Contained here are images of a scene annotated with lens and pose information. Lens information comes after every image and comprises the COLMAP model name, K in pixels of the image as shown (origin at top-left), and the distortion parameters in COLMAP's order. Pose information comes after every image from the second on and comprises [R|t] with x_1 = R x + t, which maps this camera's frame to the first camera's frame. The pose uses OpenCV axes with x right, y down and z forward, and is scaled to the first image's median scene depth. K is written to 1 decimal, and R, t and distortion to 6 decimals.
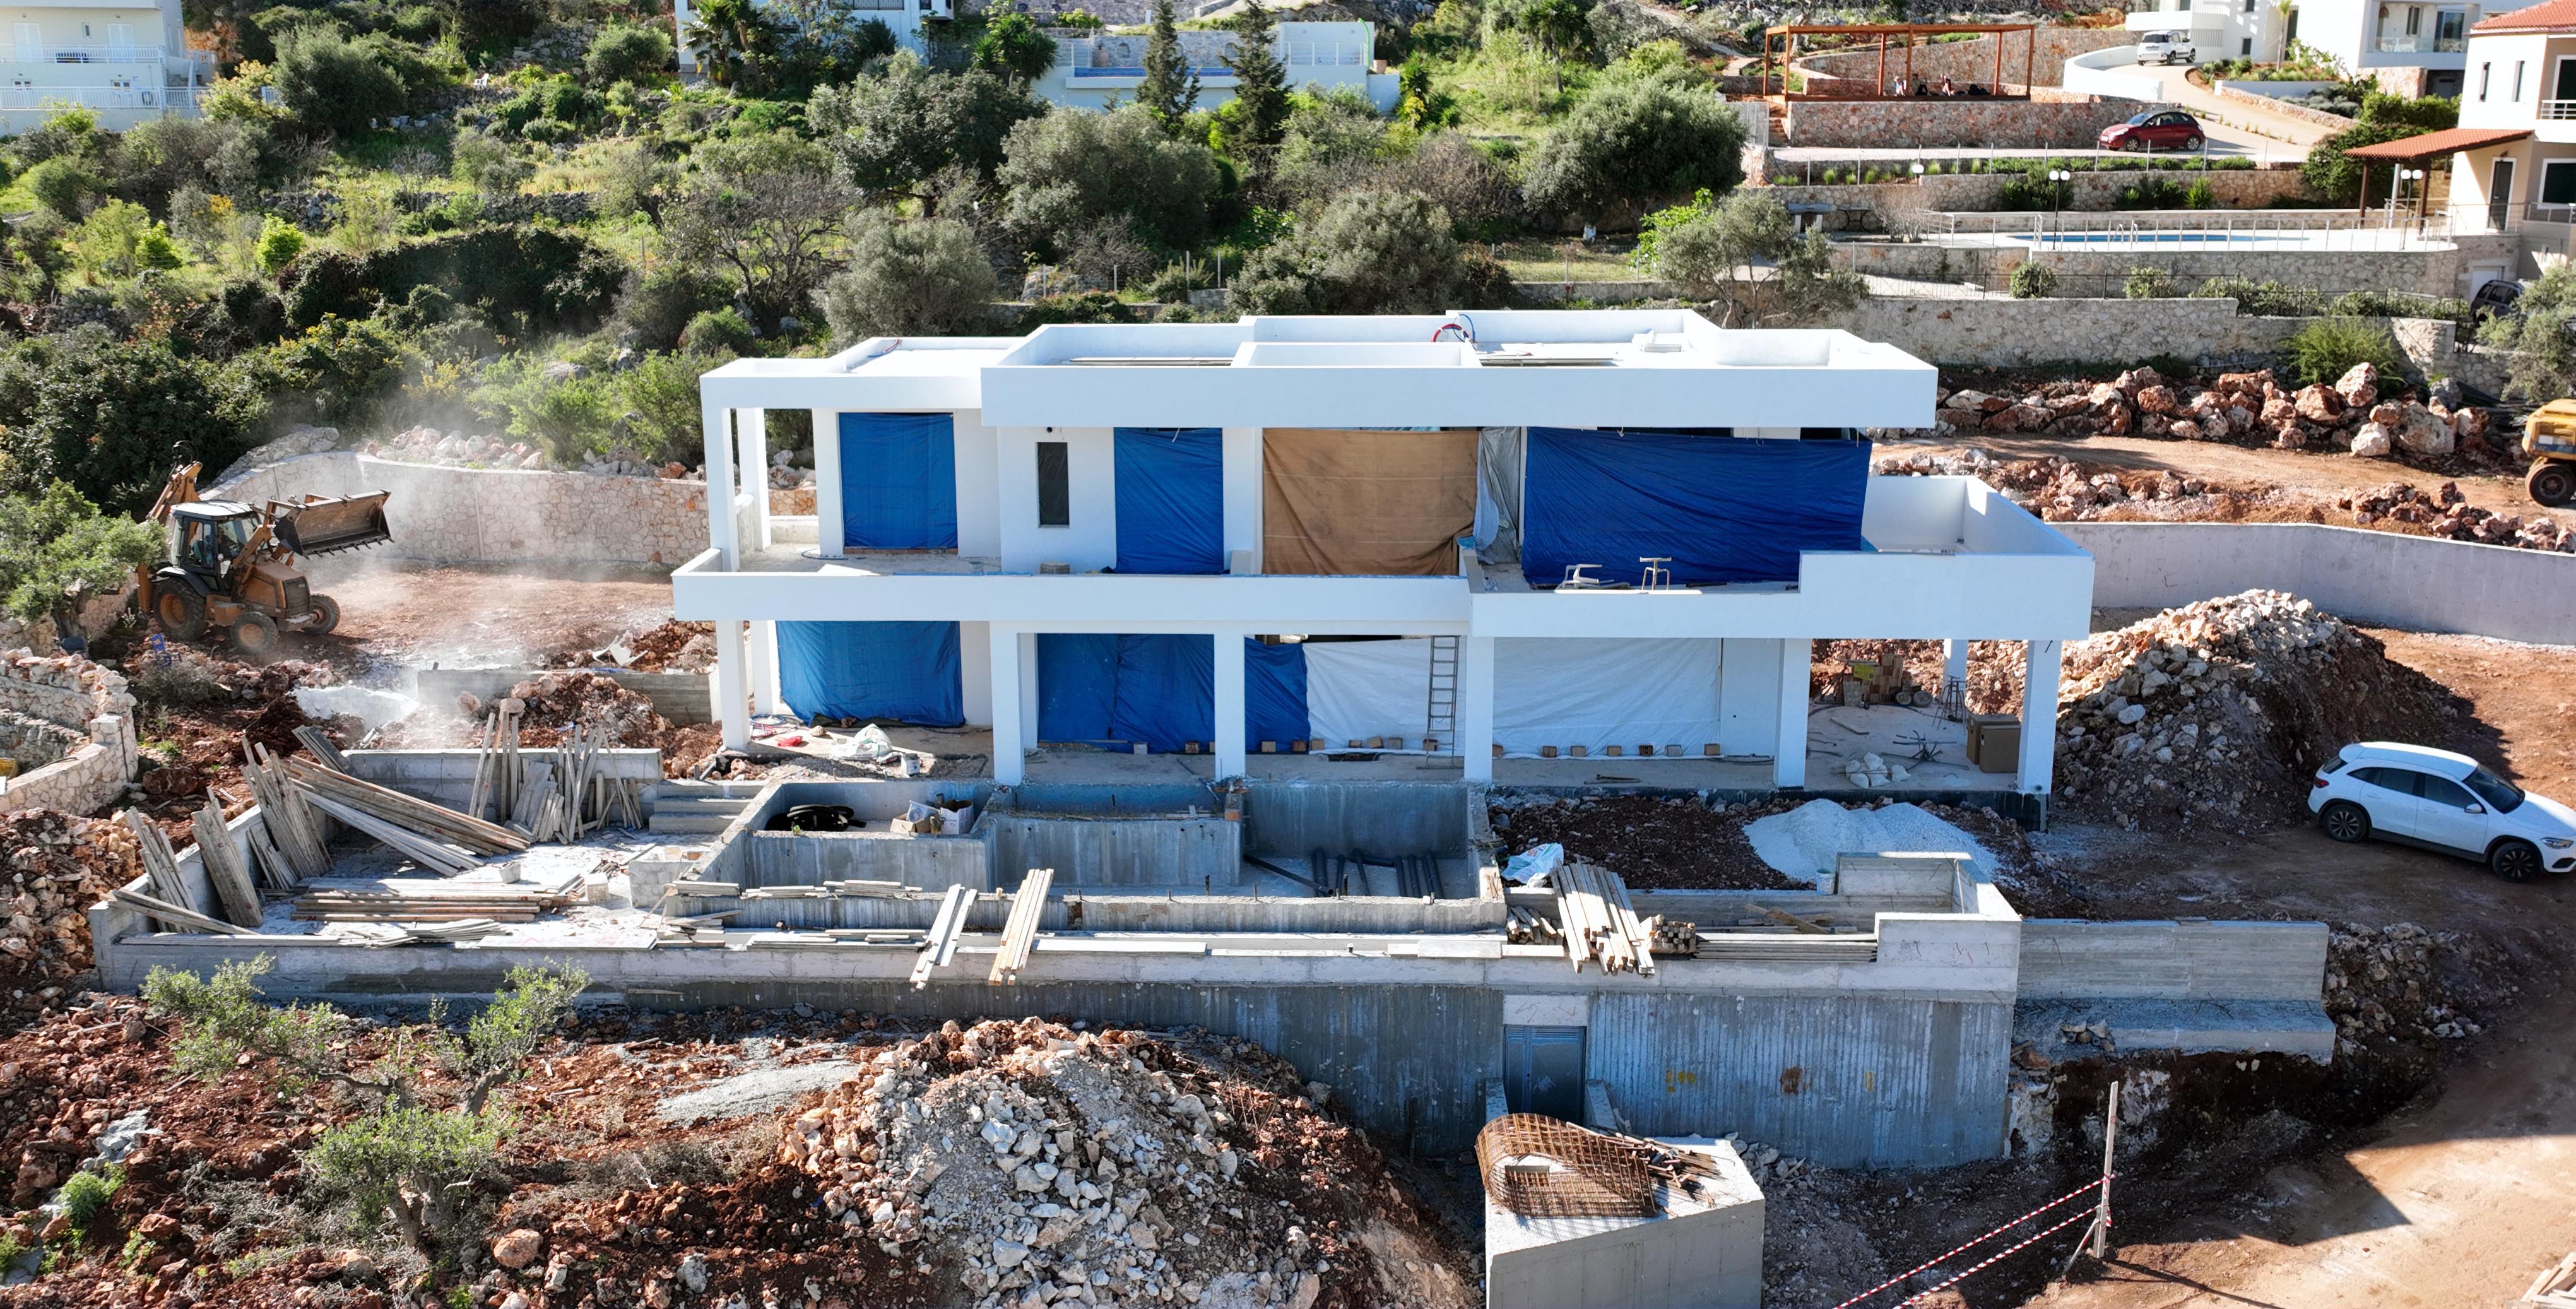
lens RADIAL K [[2253.5, 0, 1330.2], [0, 2253.5, 655.1], [0, 0, 1]] dist [0.002838, 0.002770]
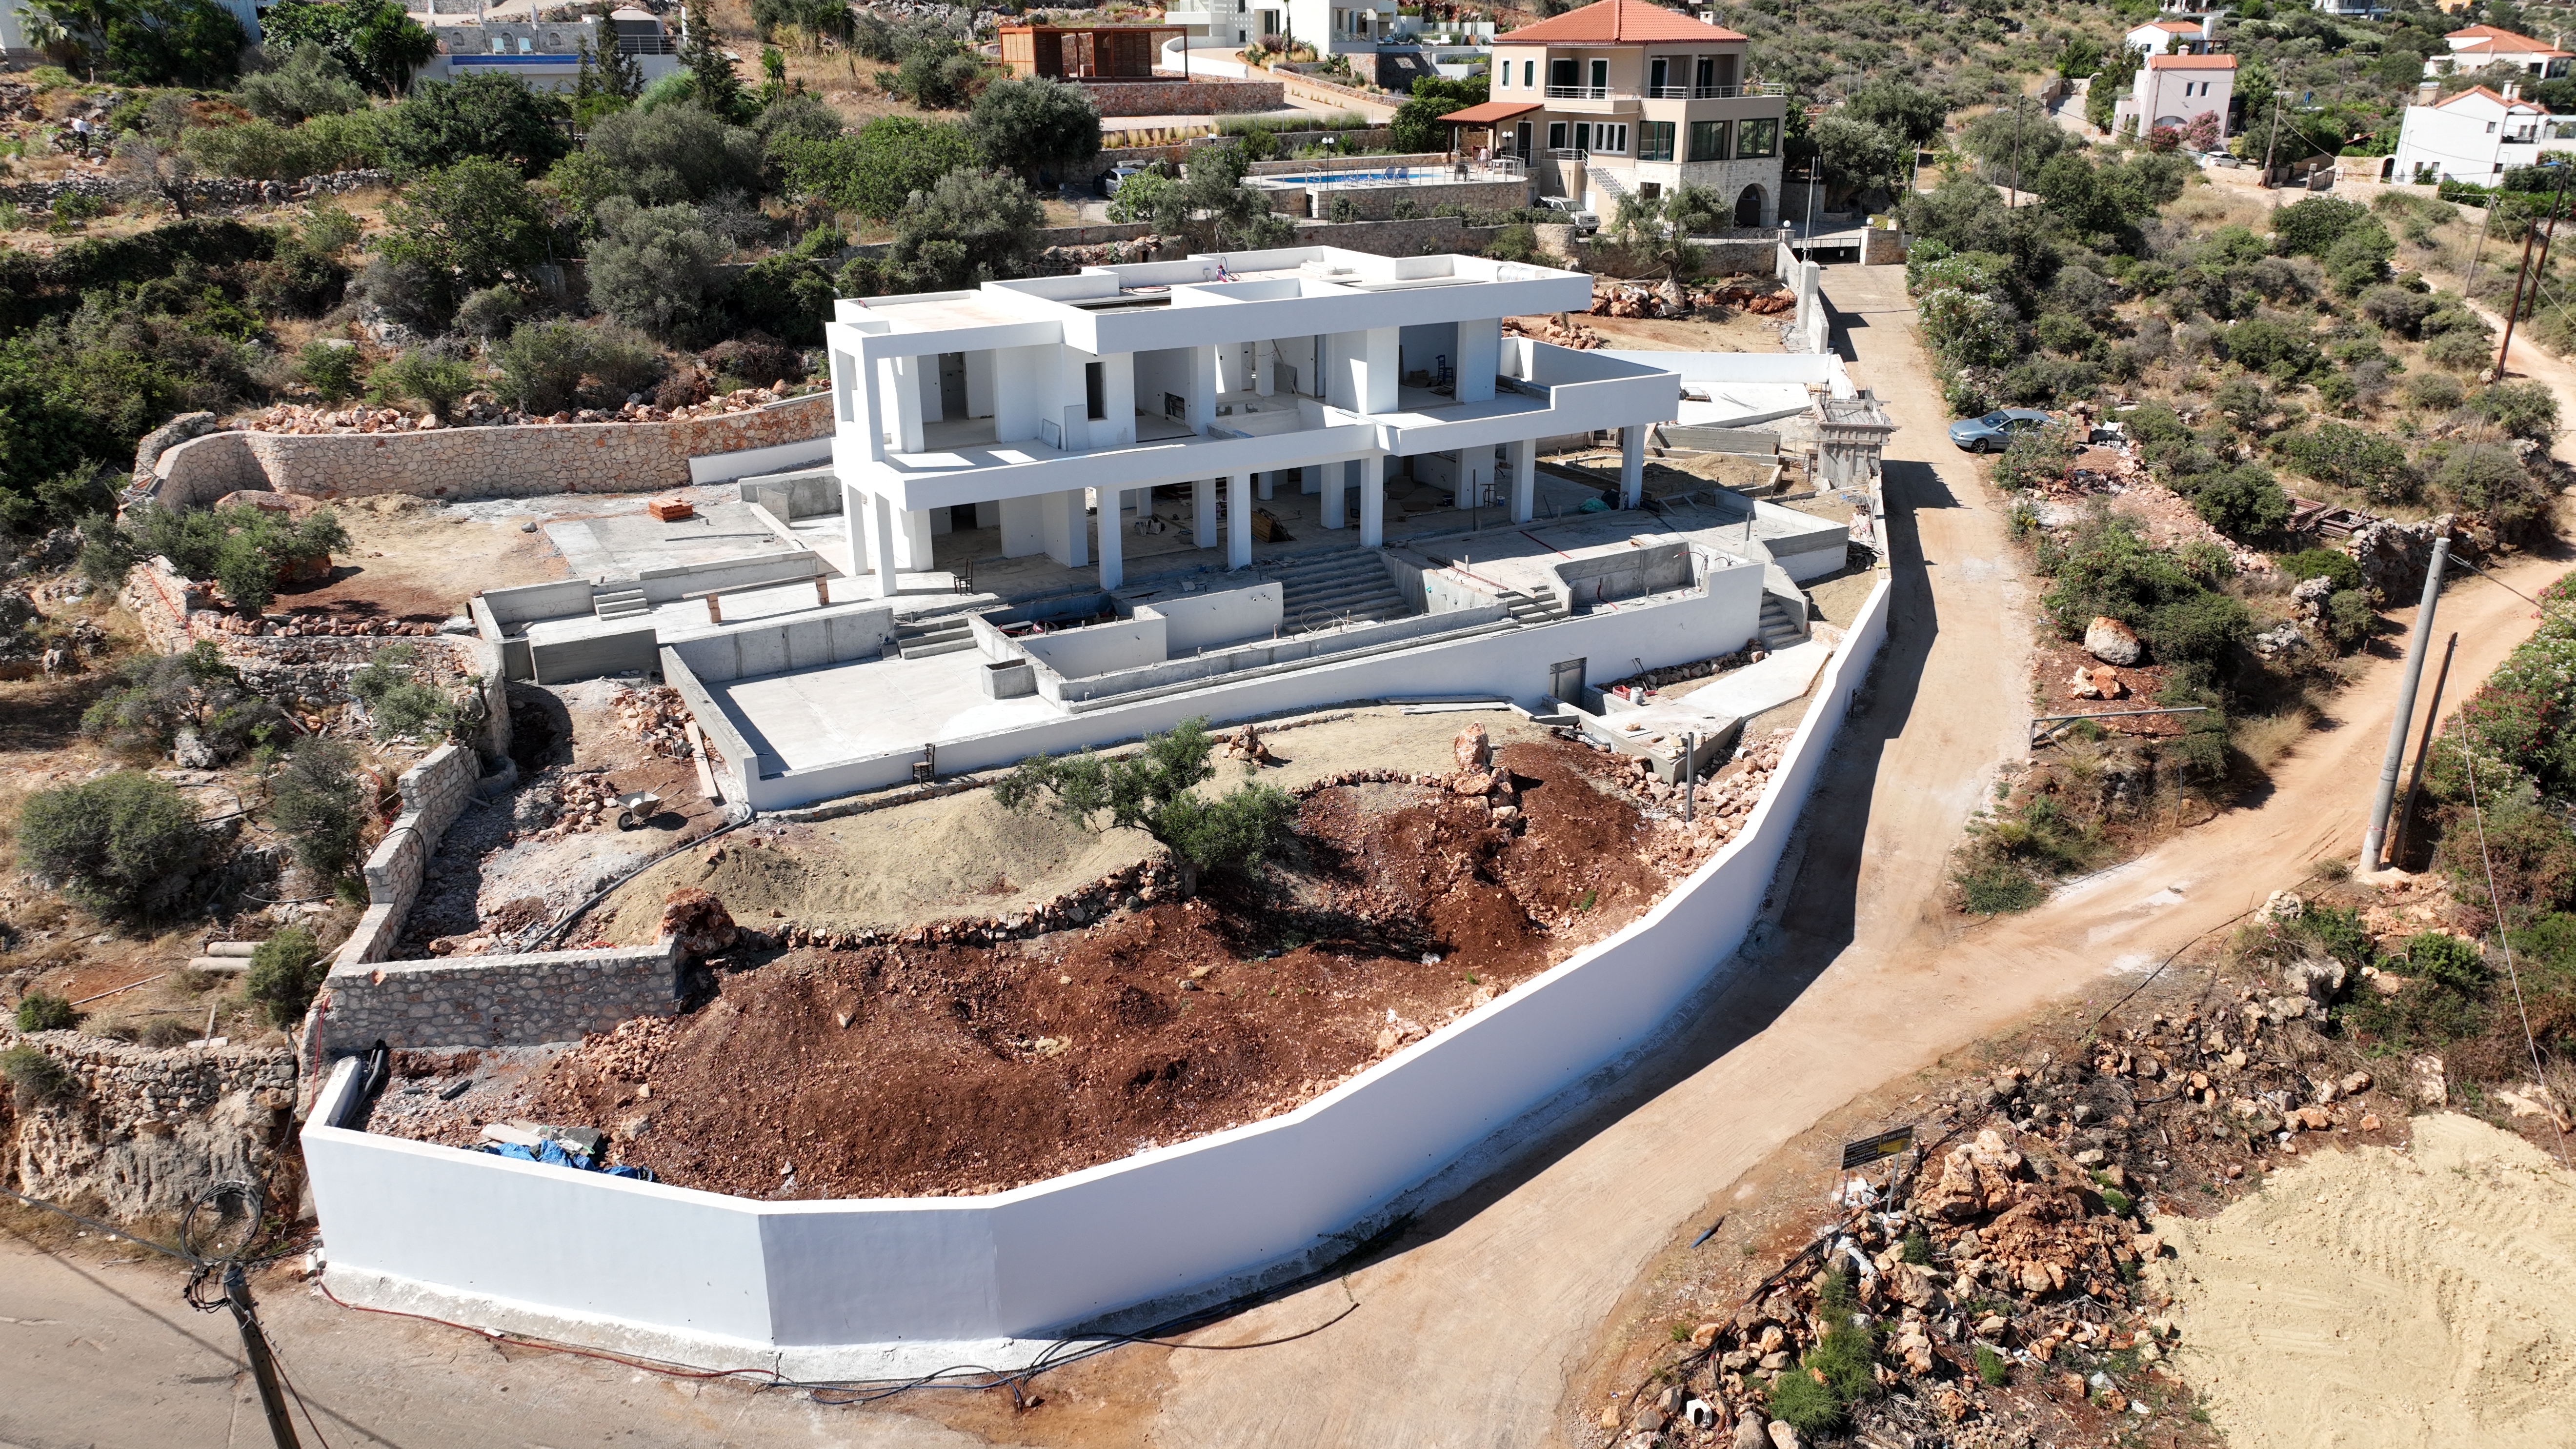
lens RADIAL K [[1706.7, 0, 1288.0], [0, 1706.7, 724.5], [0, 0, 1]] dist [0.001046, 0.001647]
pose [[0.857726, -0.190978, 0.477319, -0.604841], [0.123925, 0.977870, 0.168561, -0.033711], [-0.498947, -0.085428, 0.862411, -0.080380]]
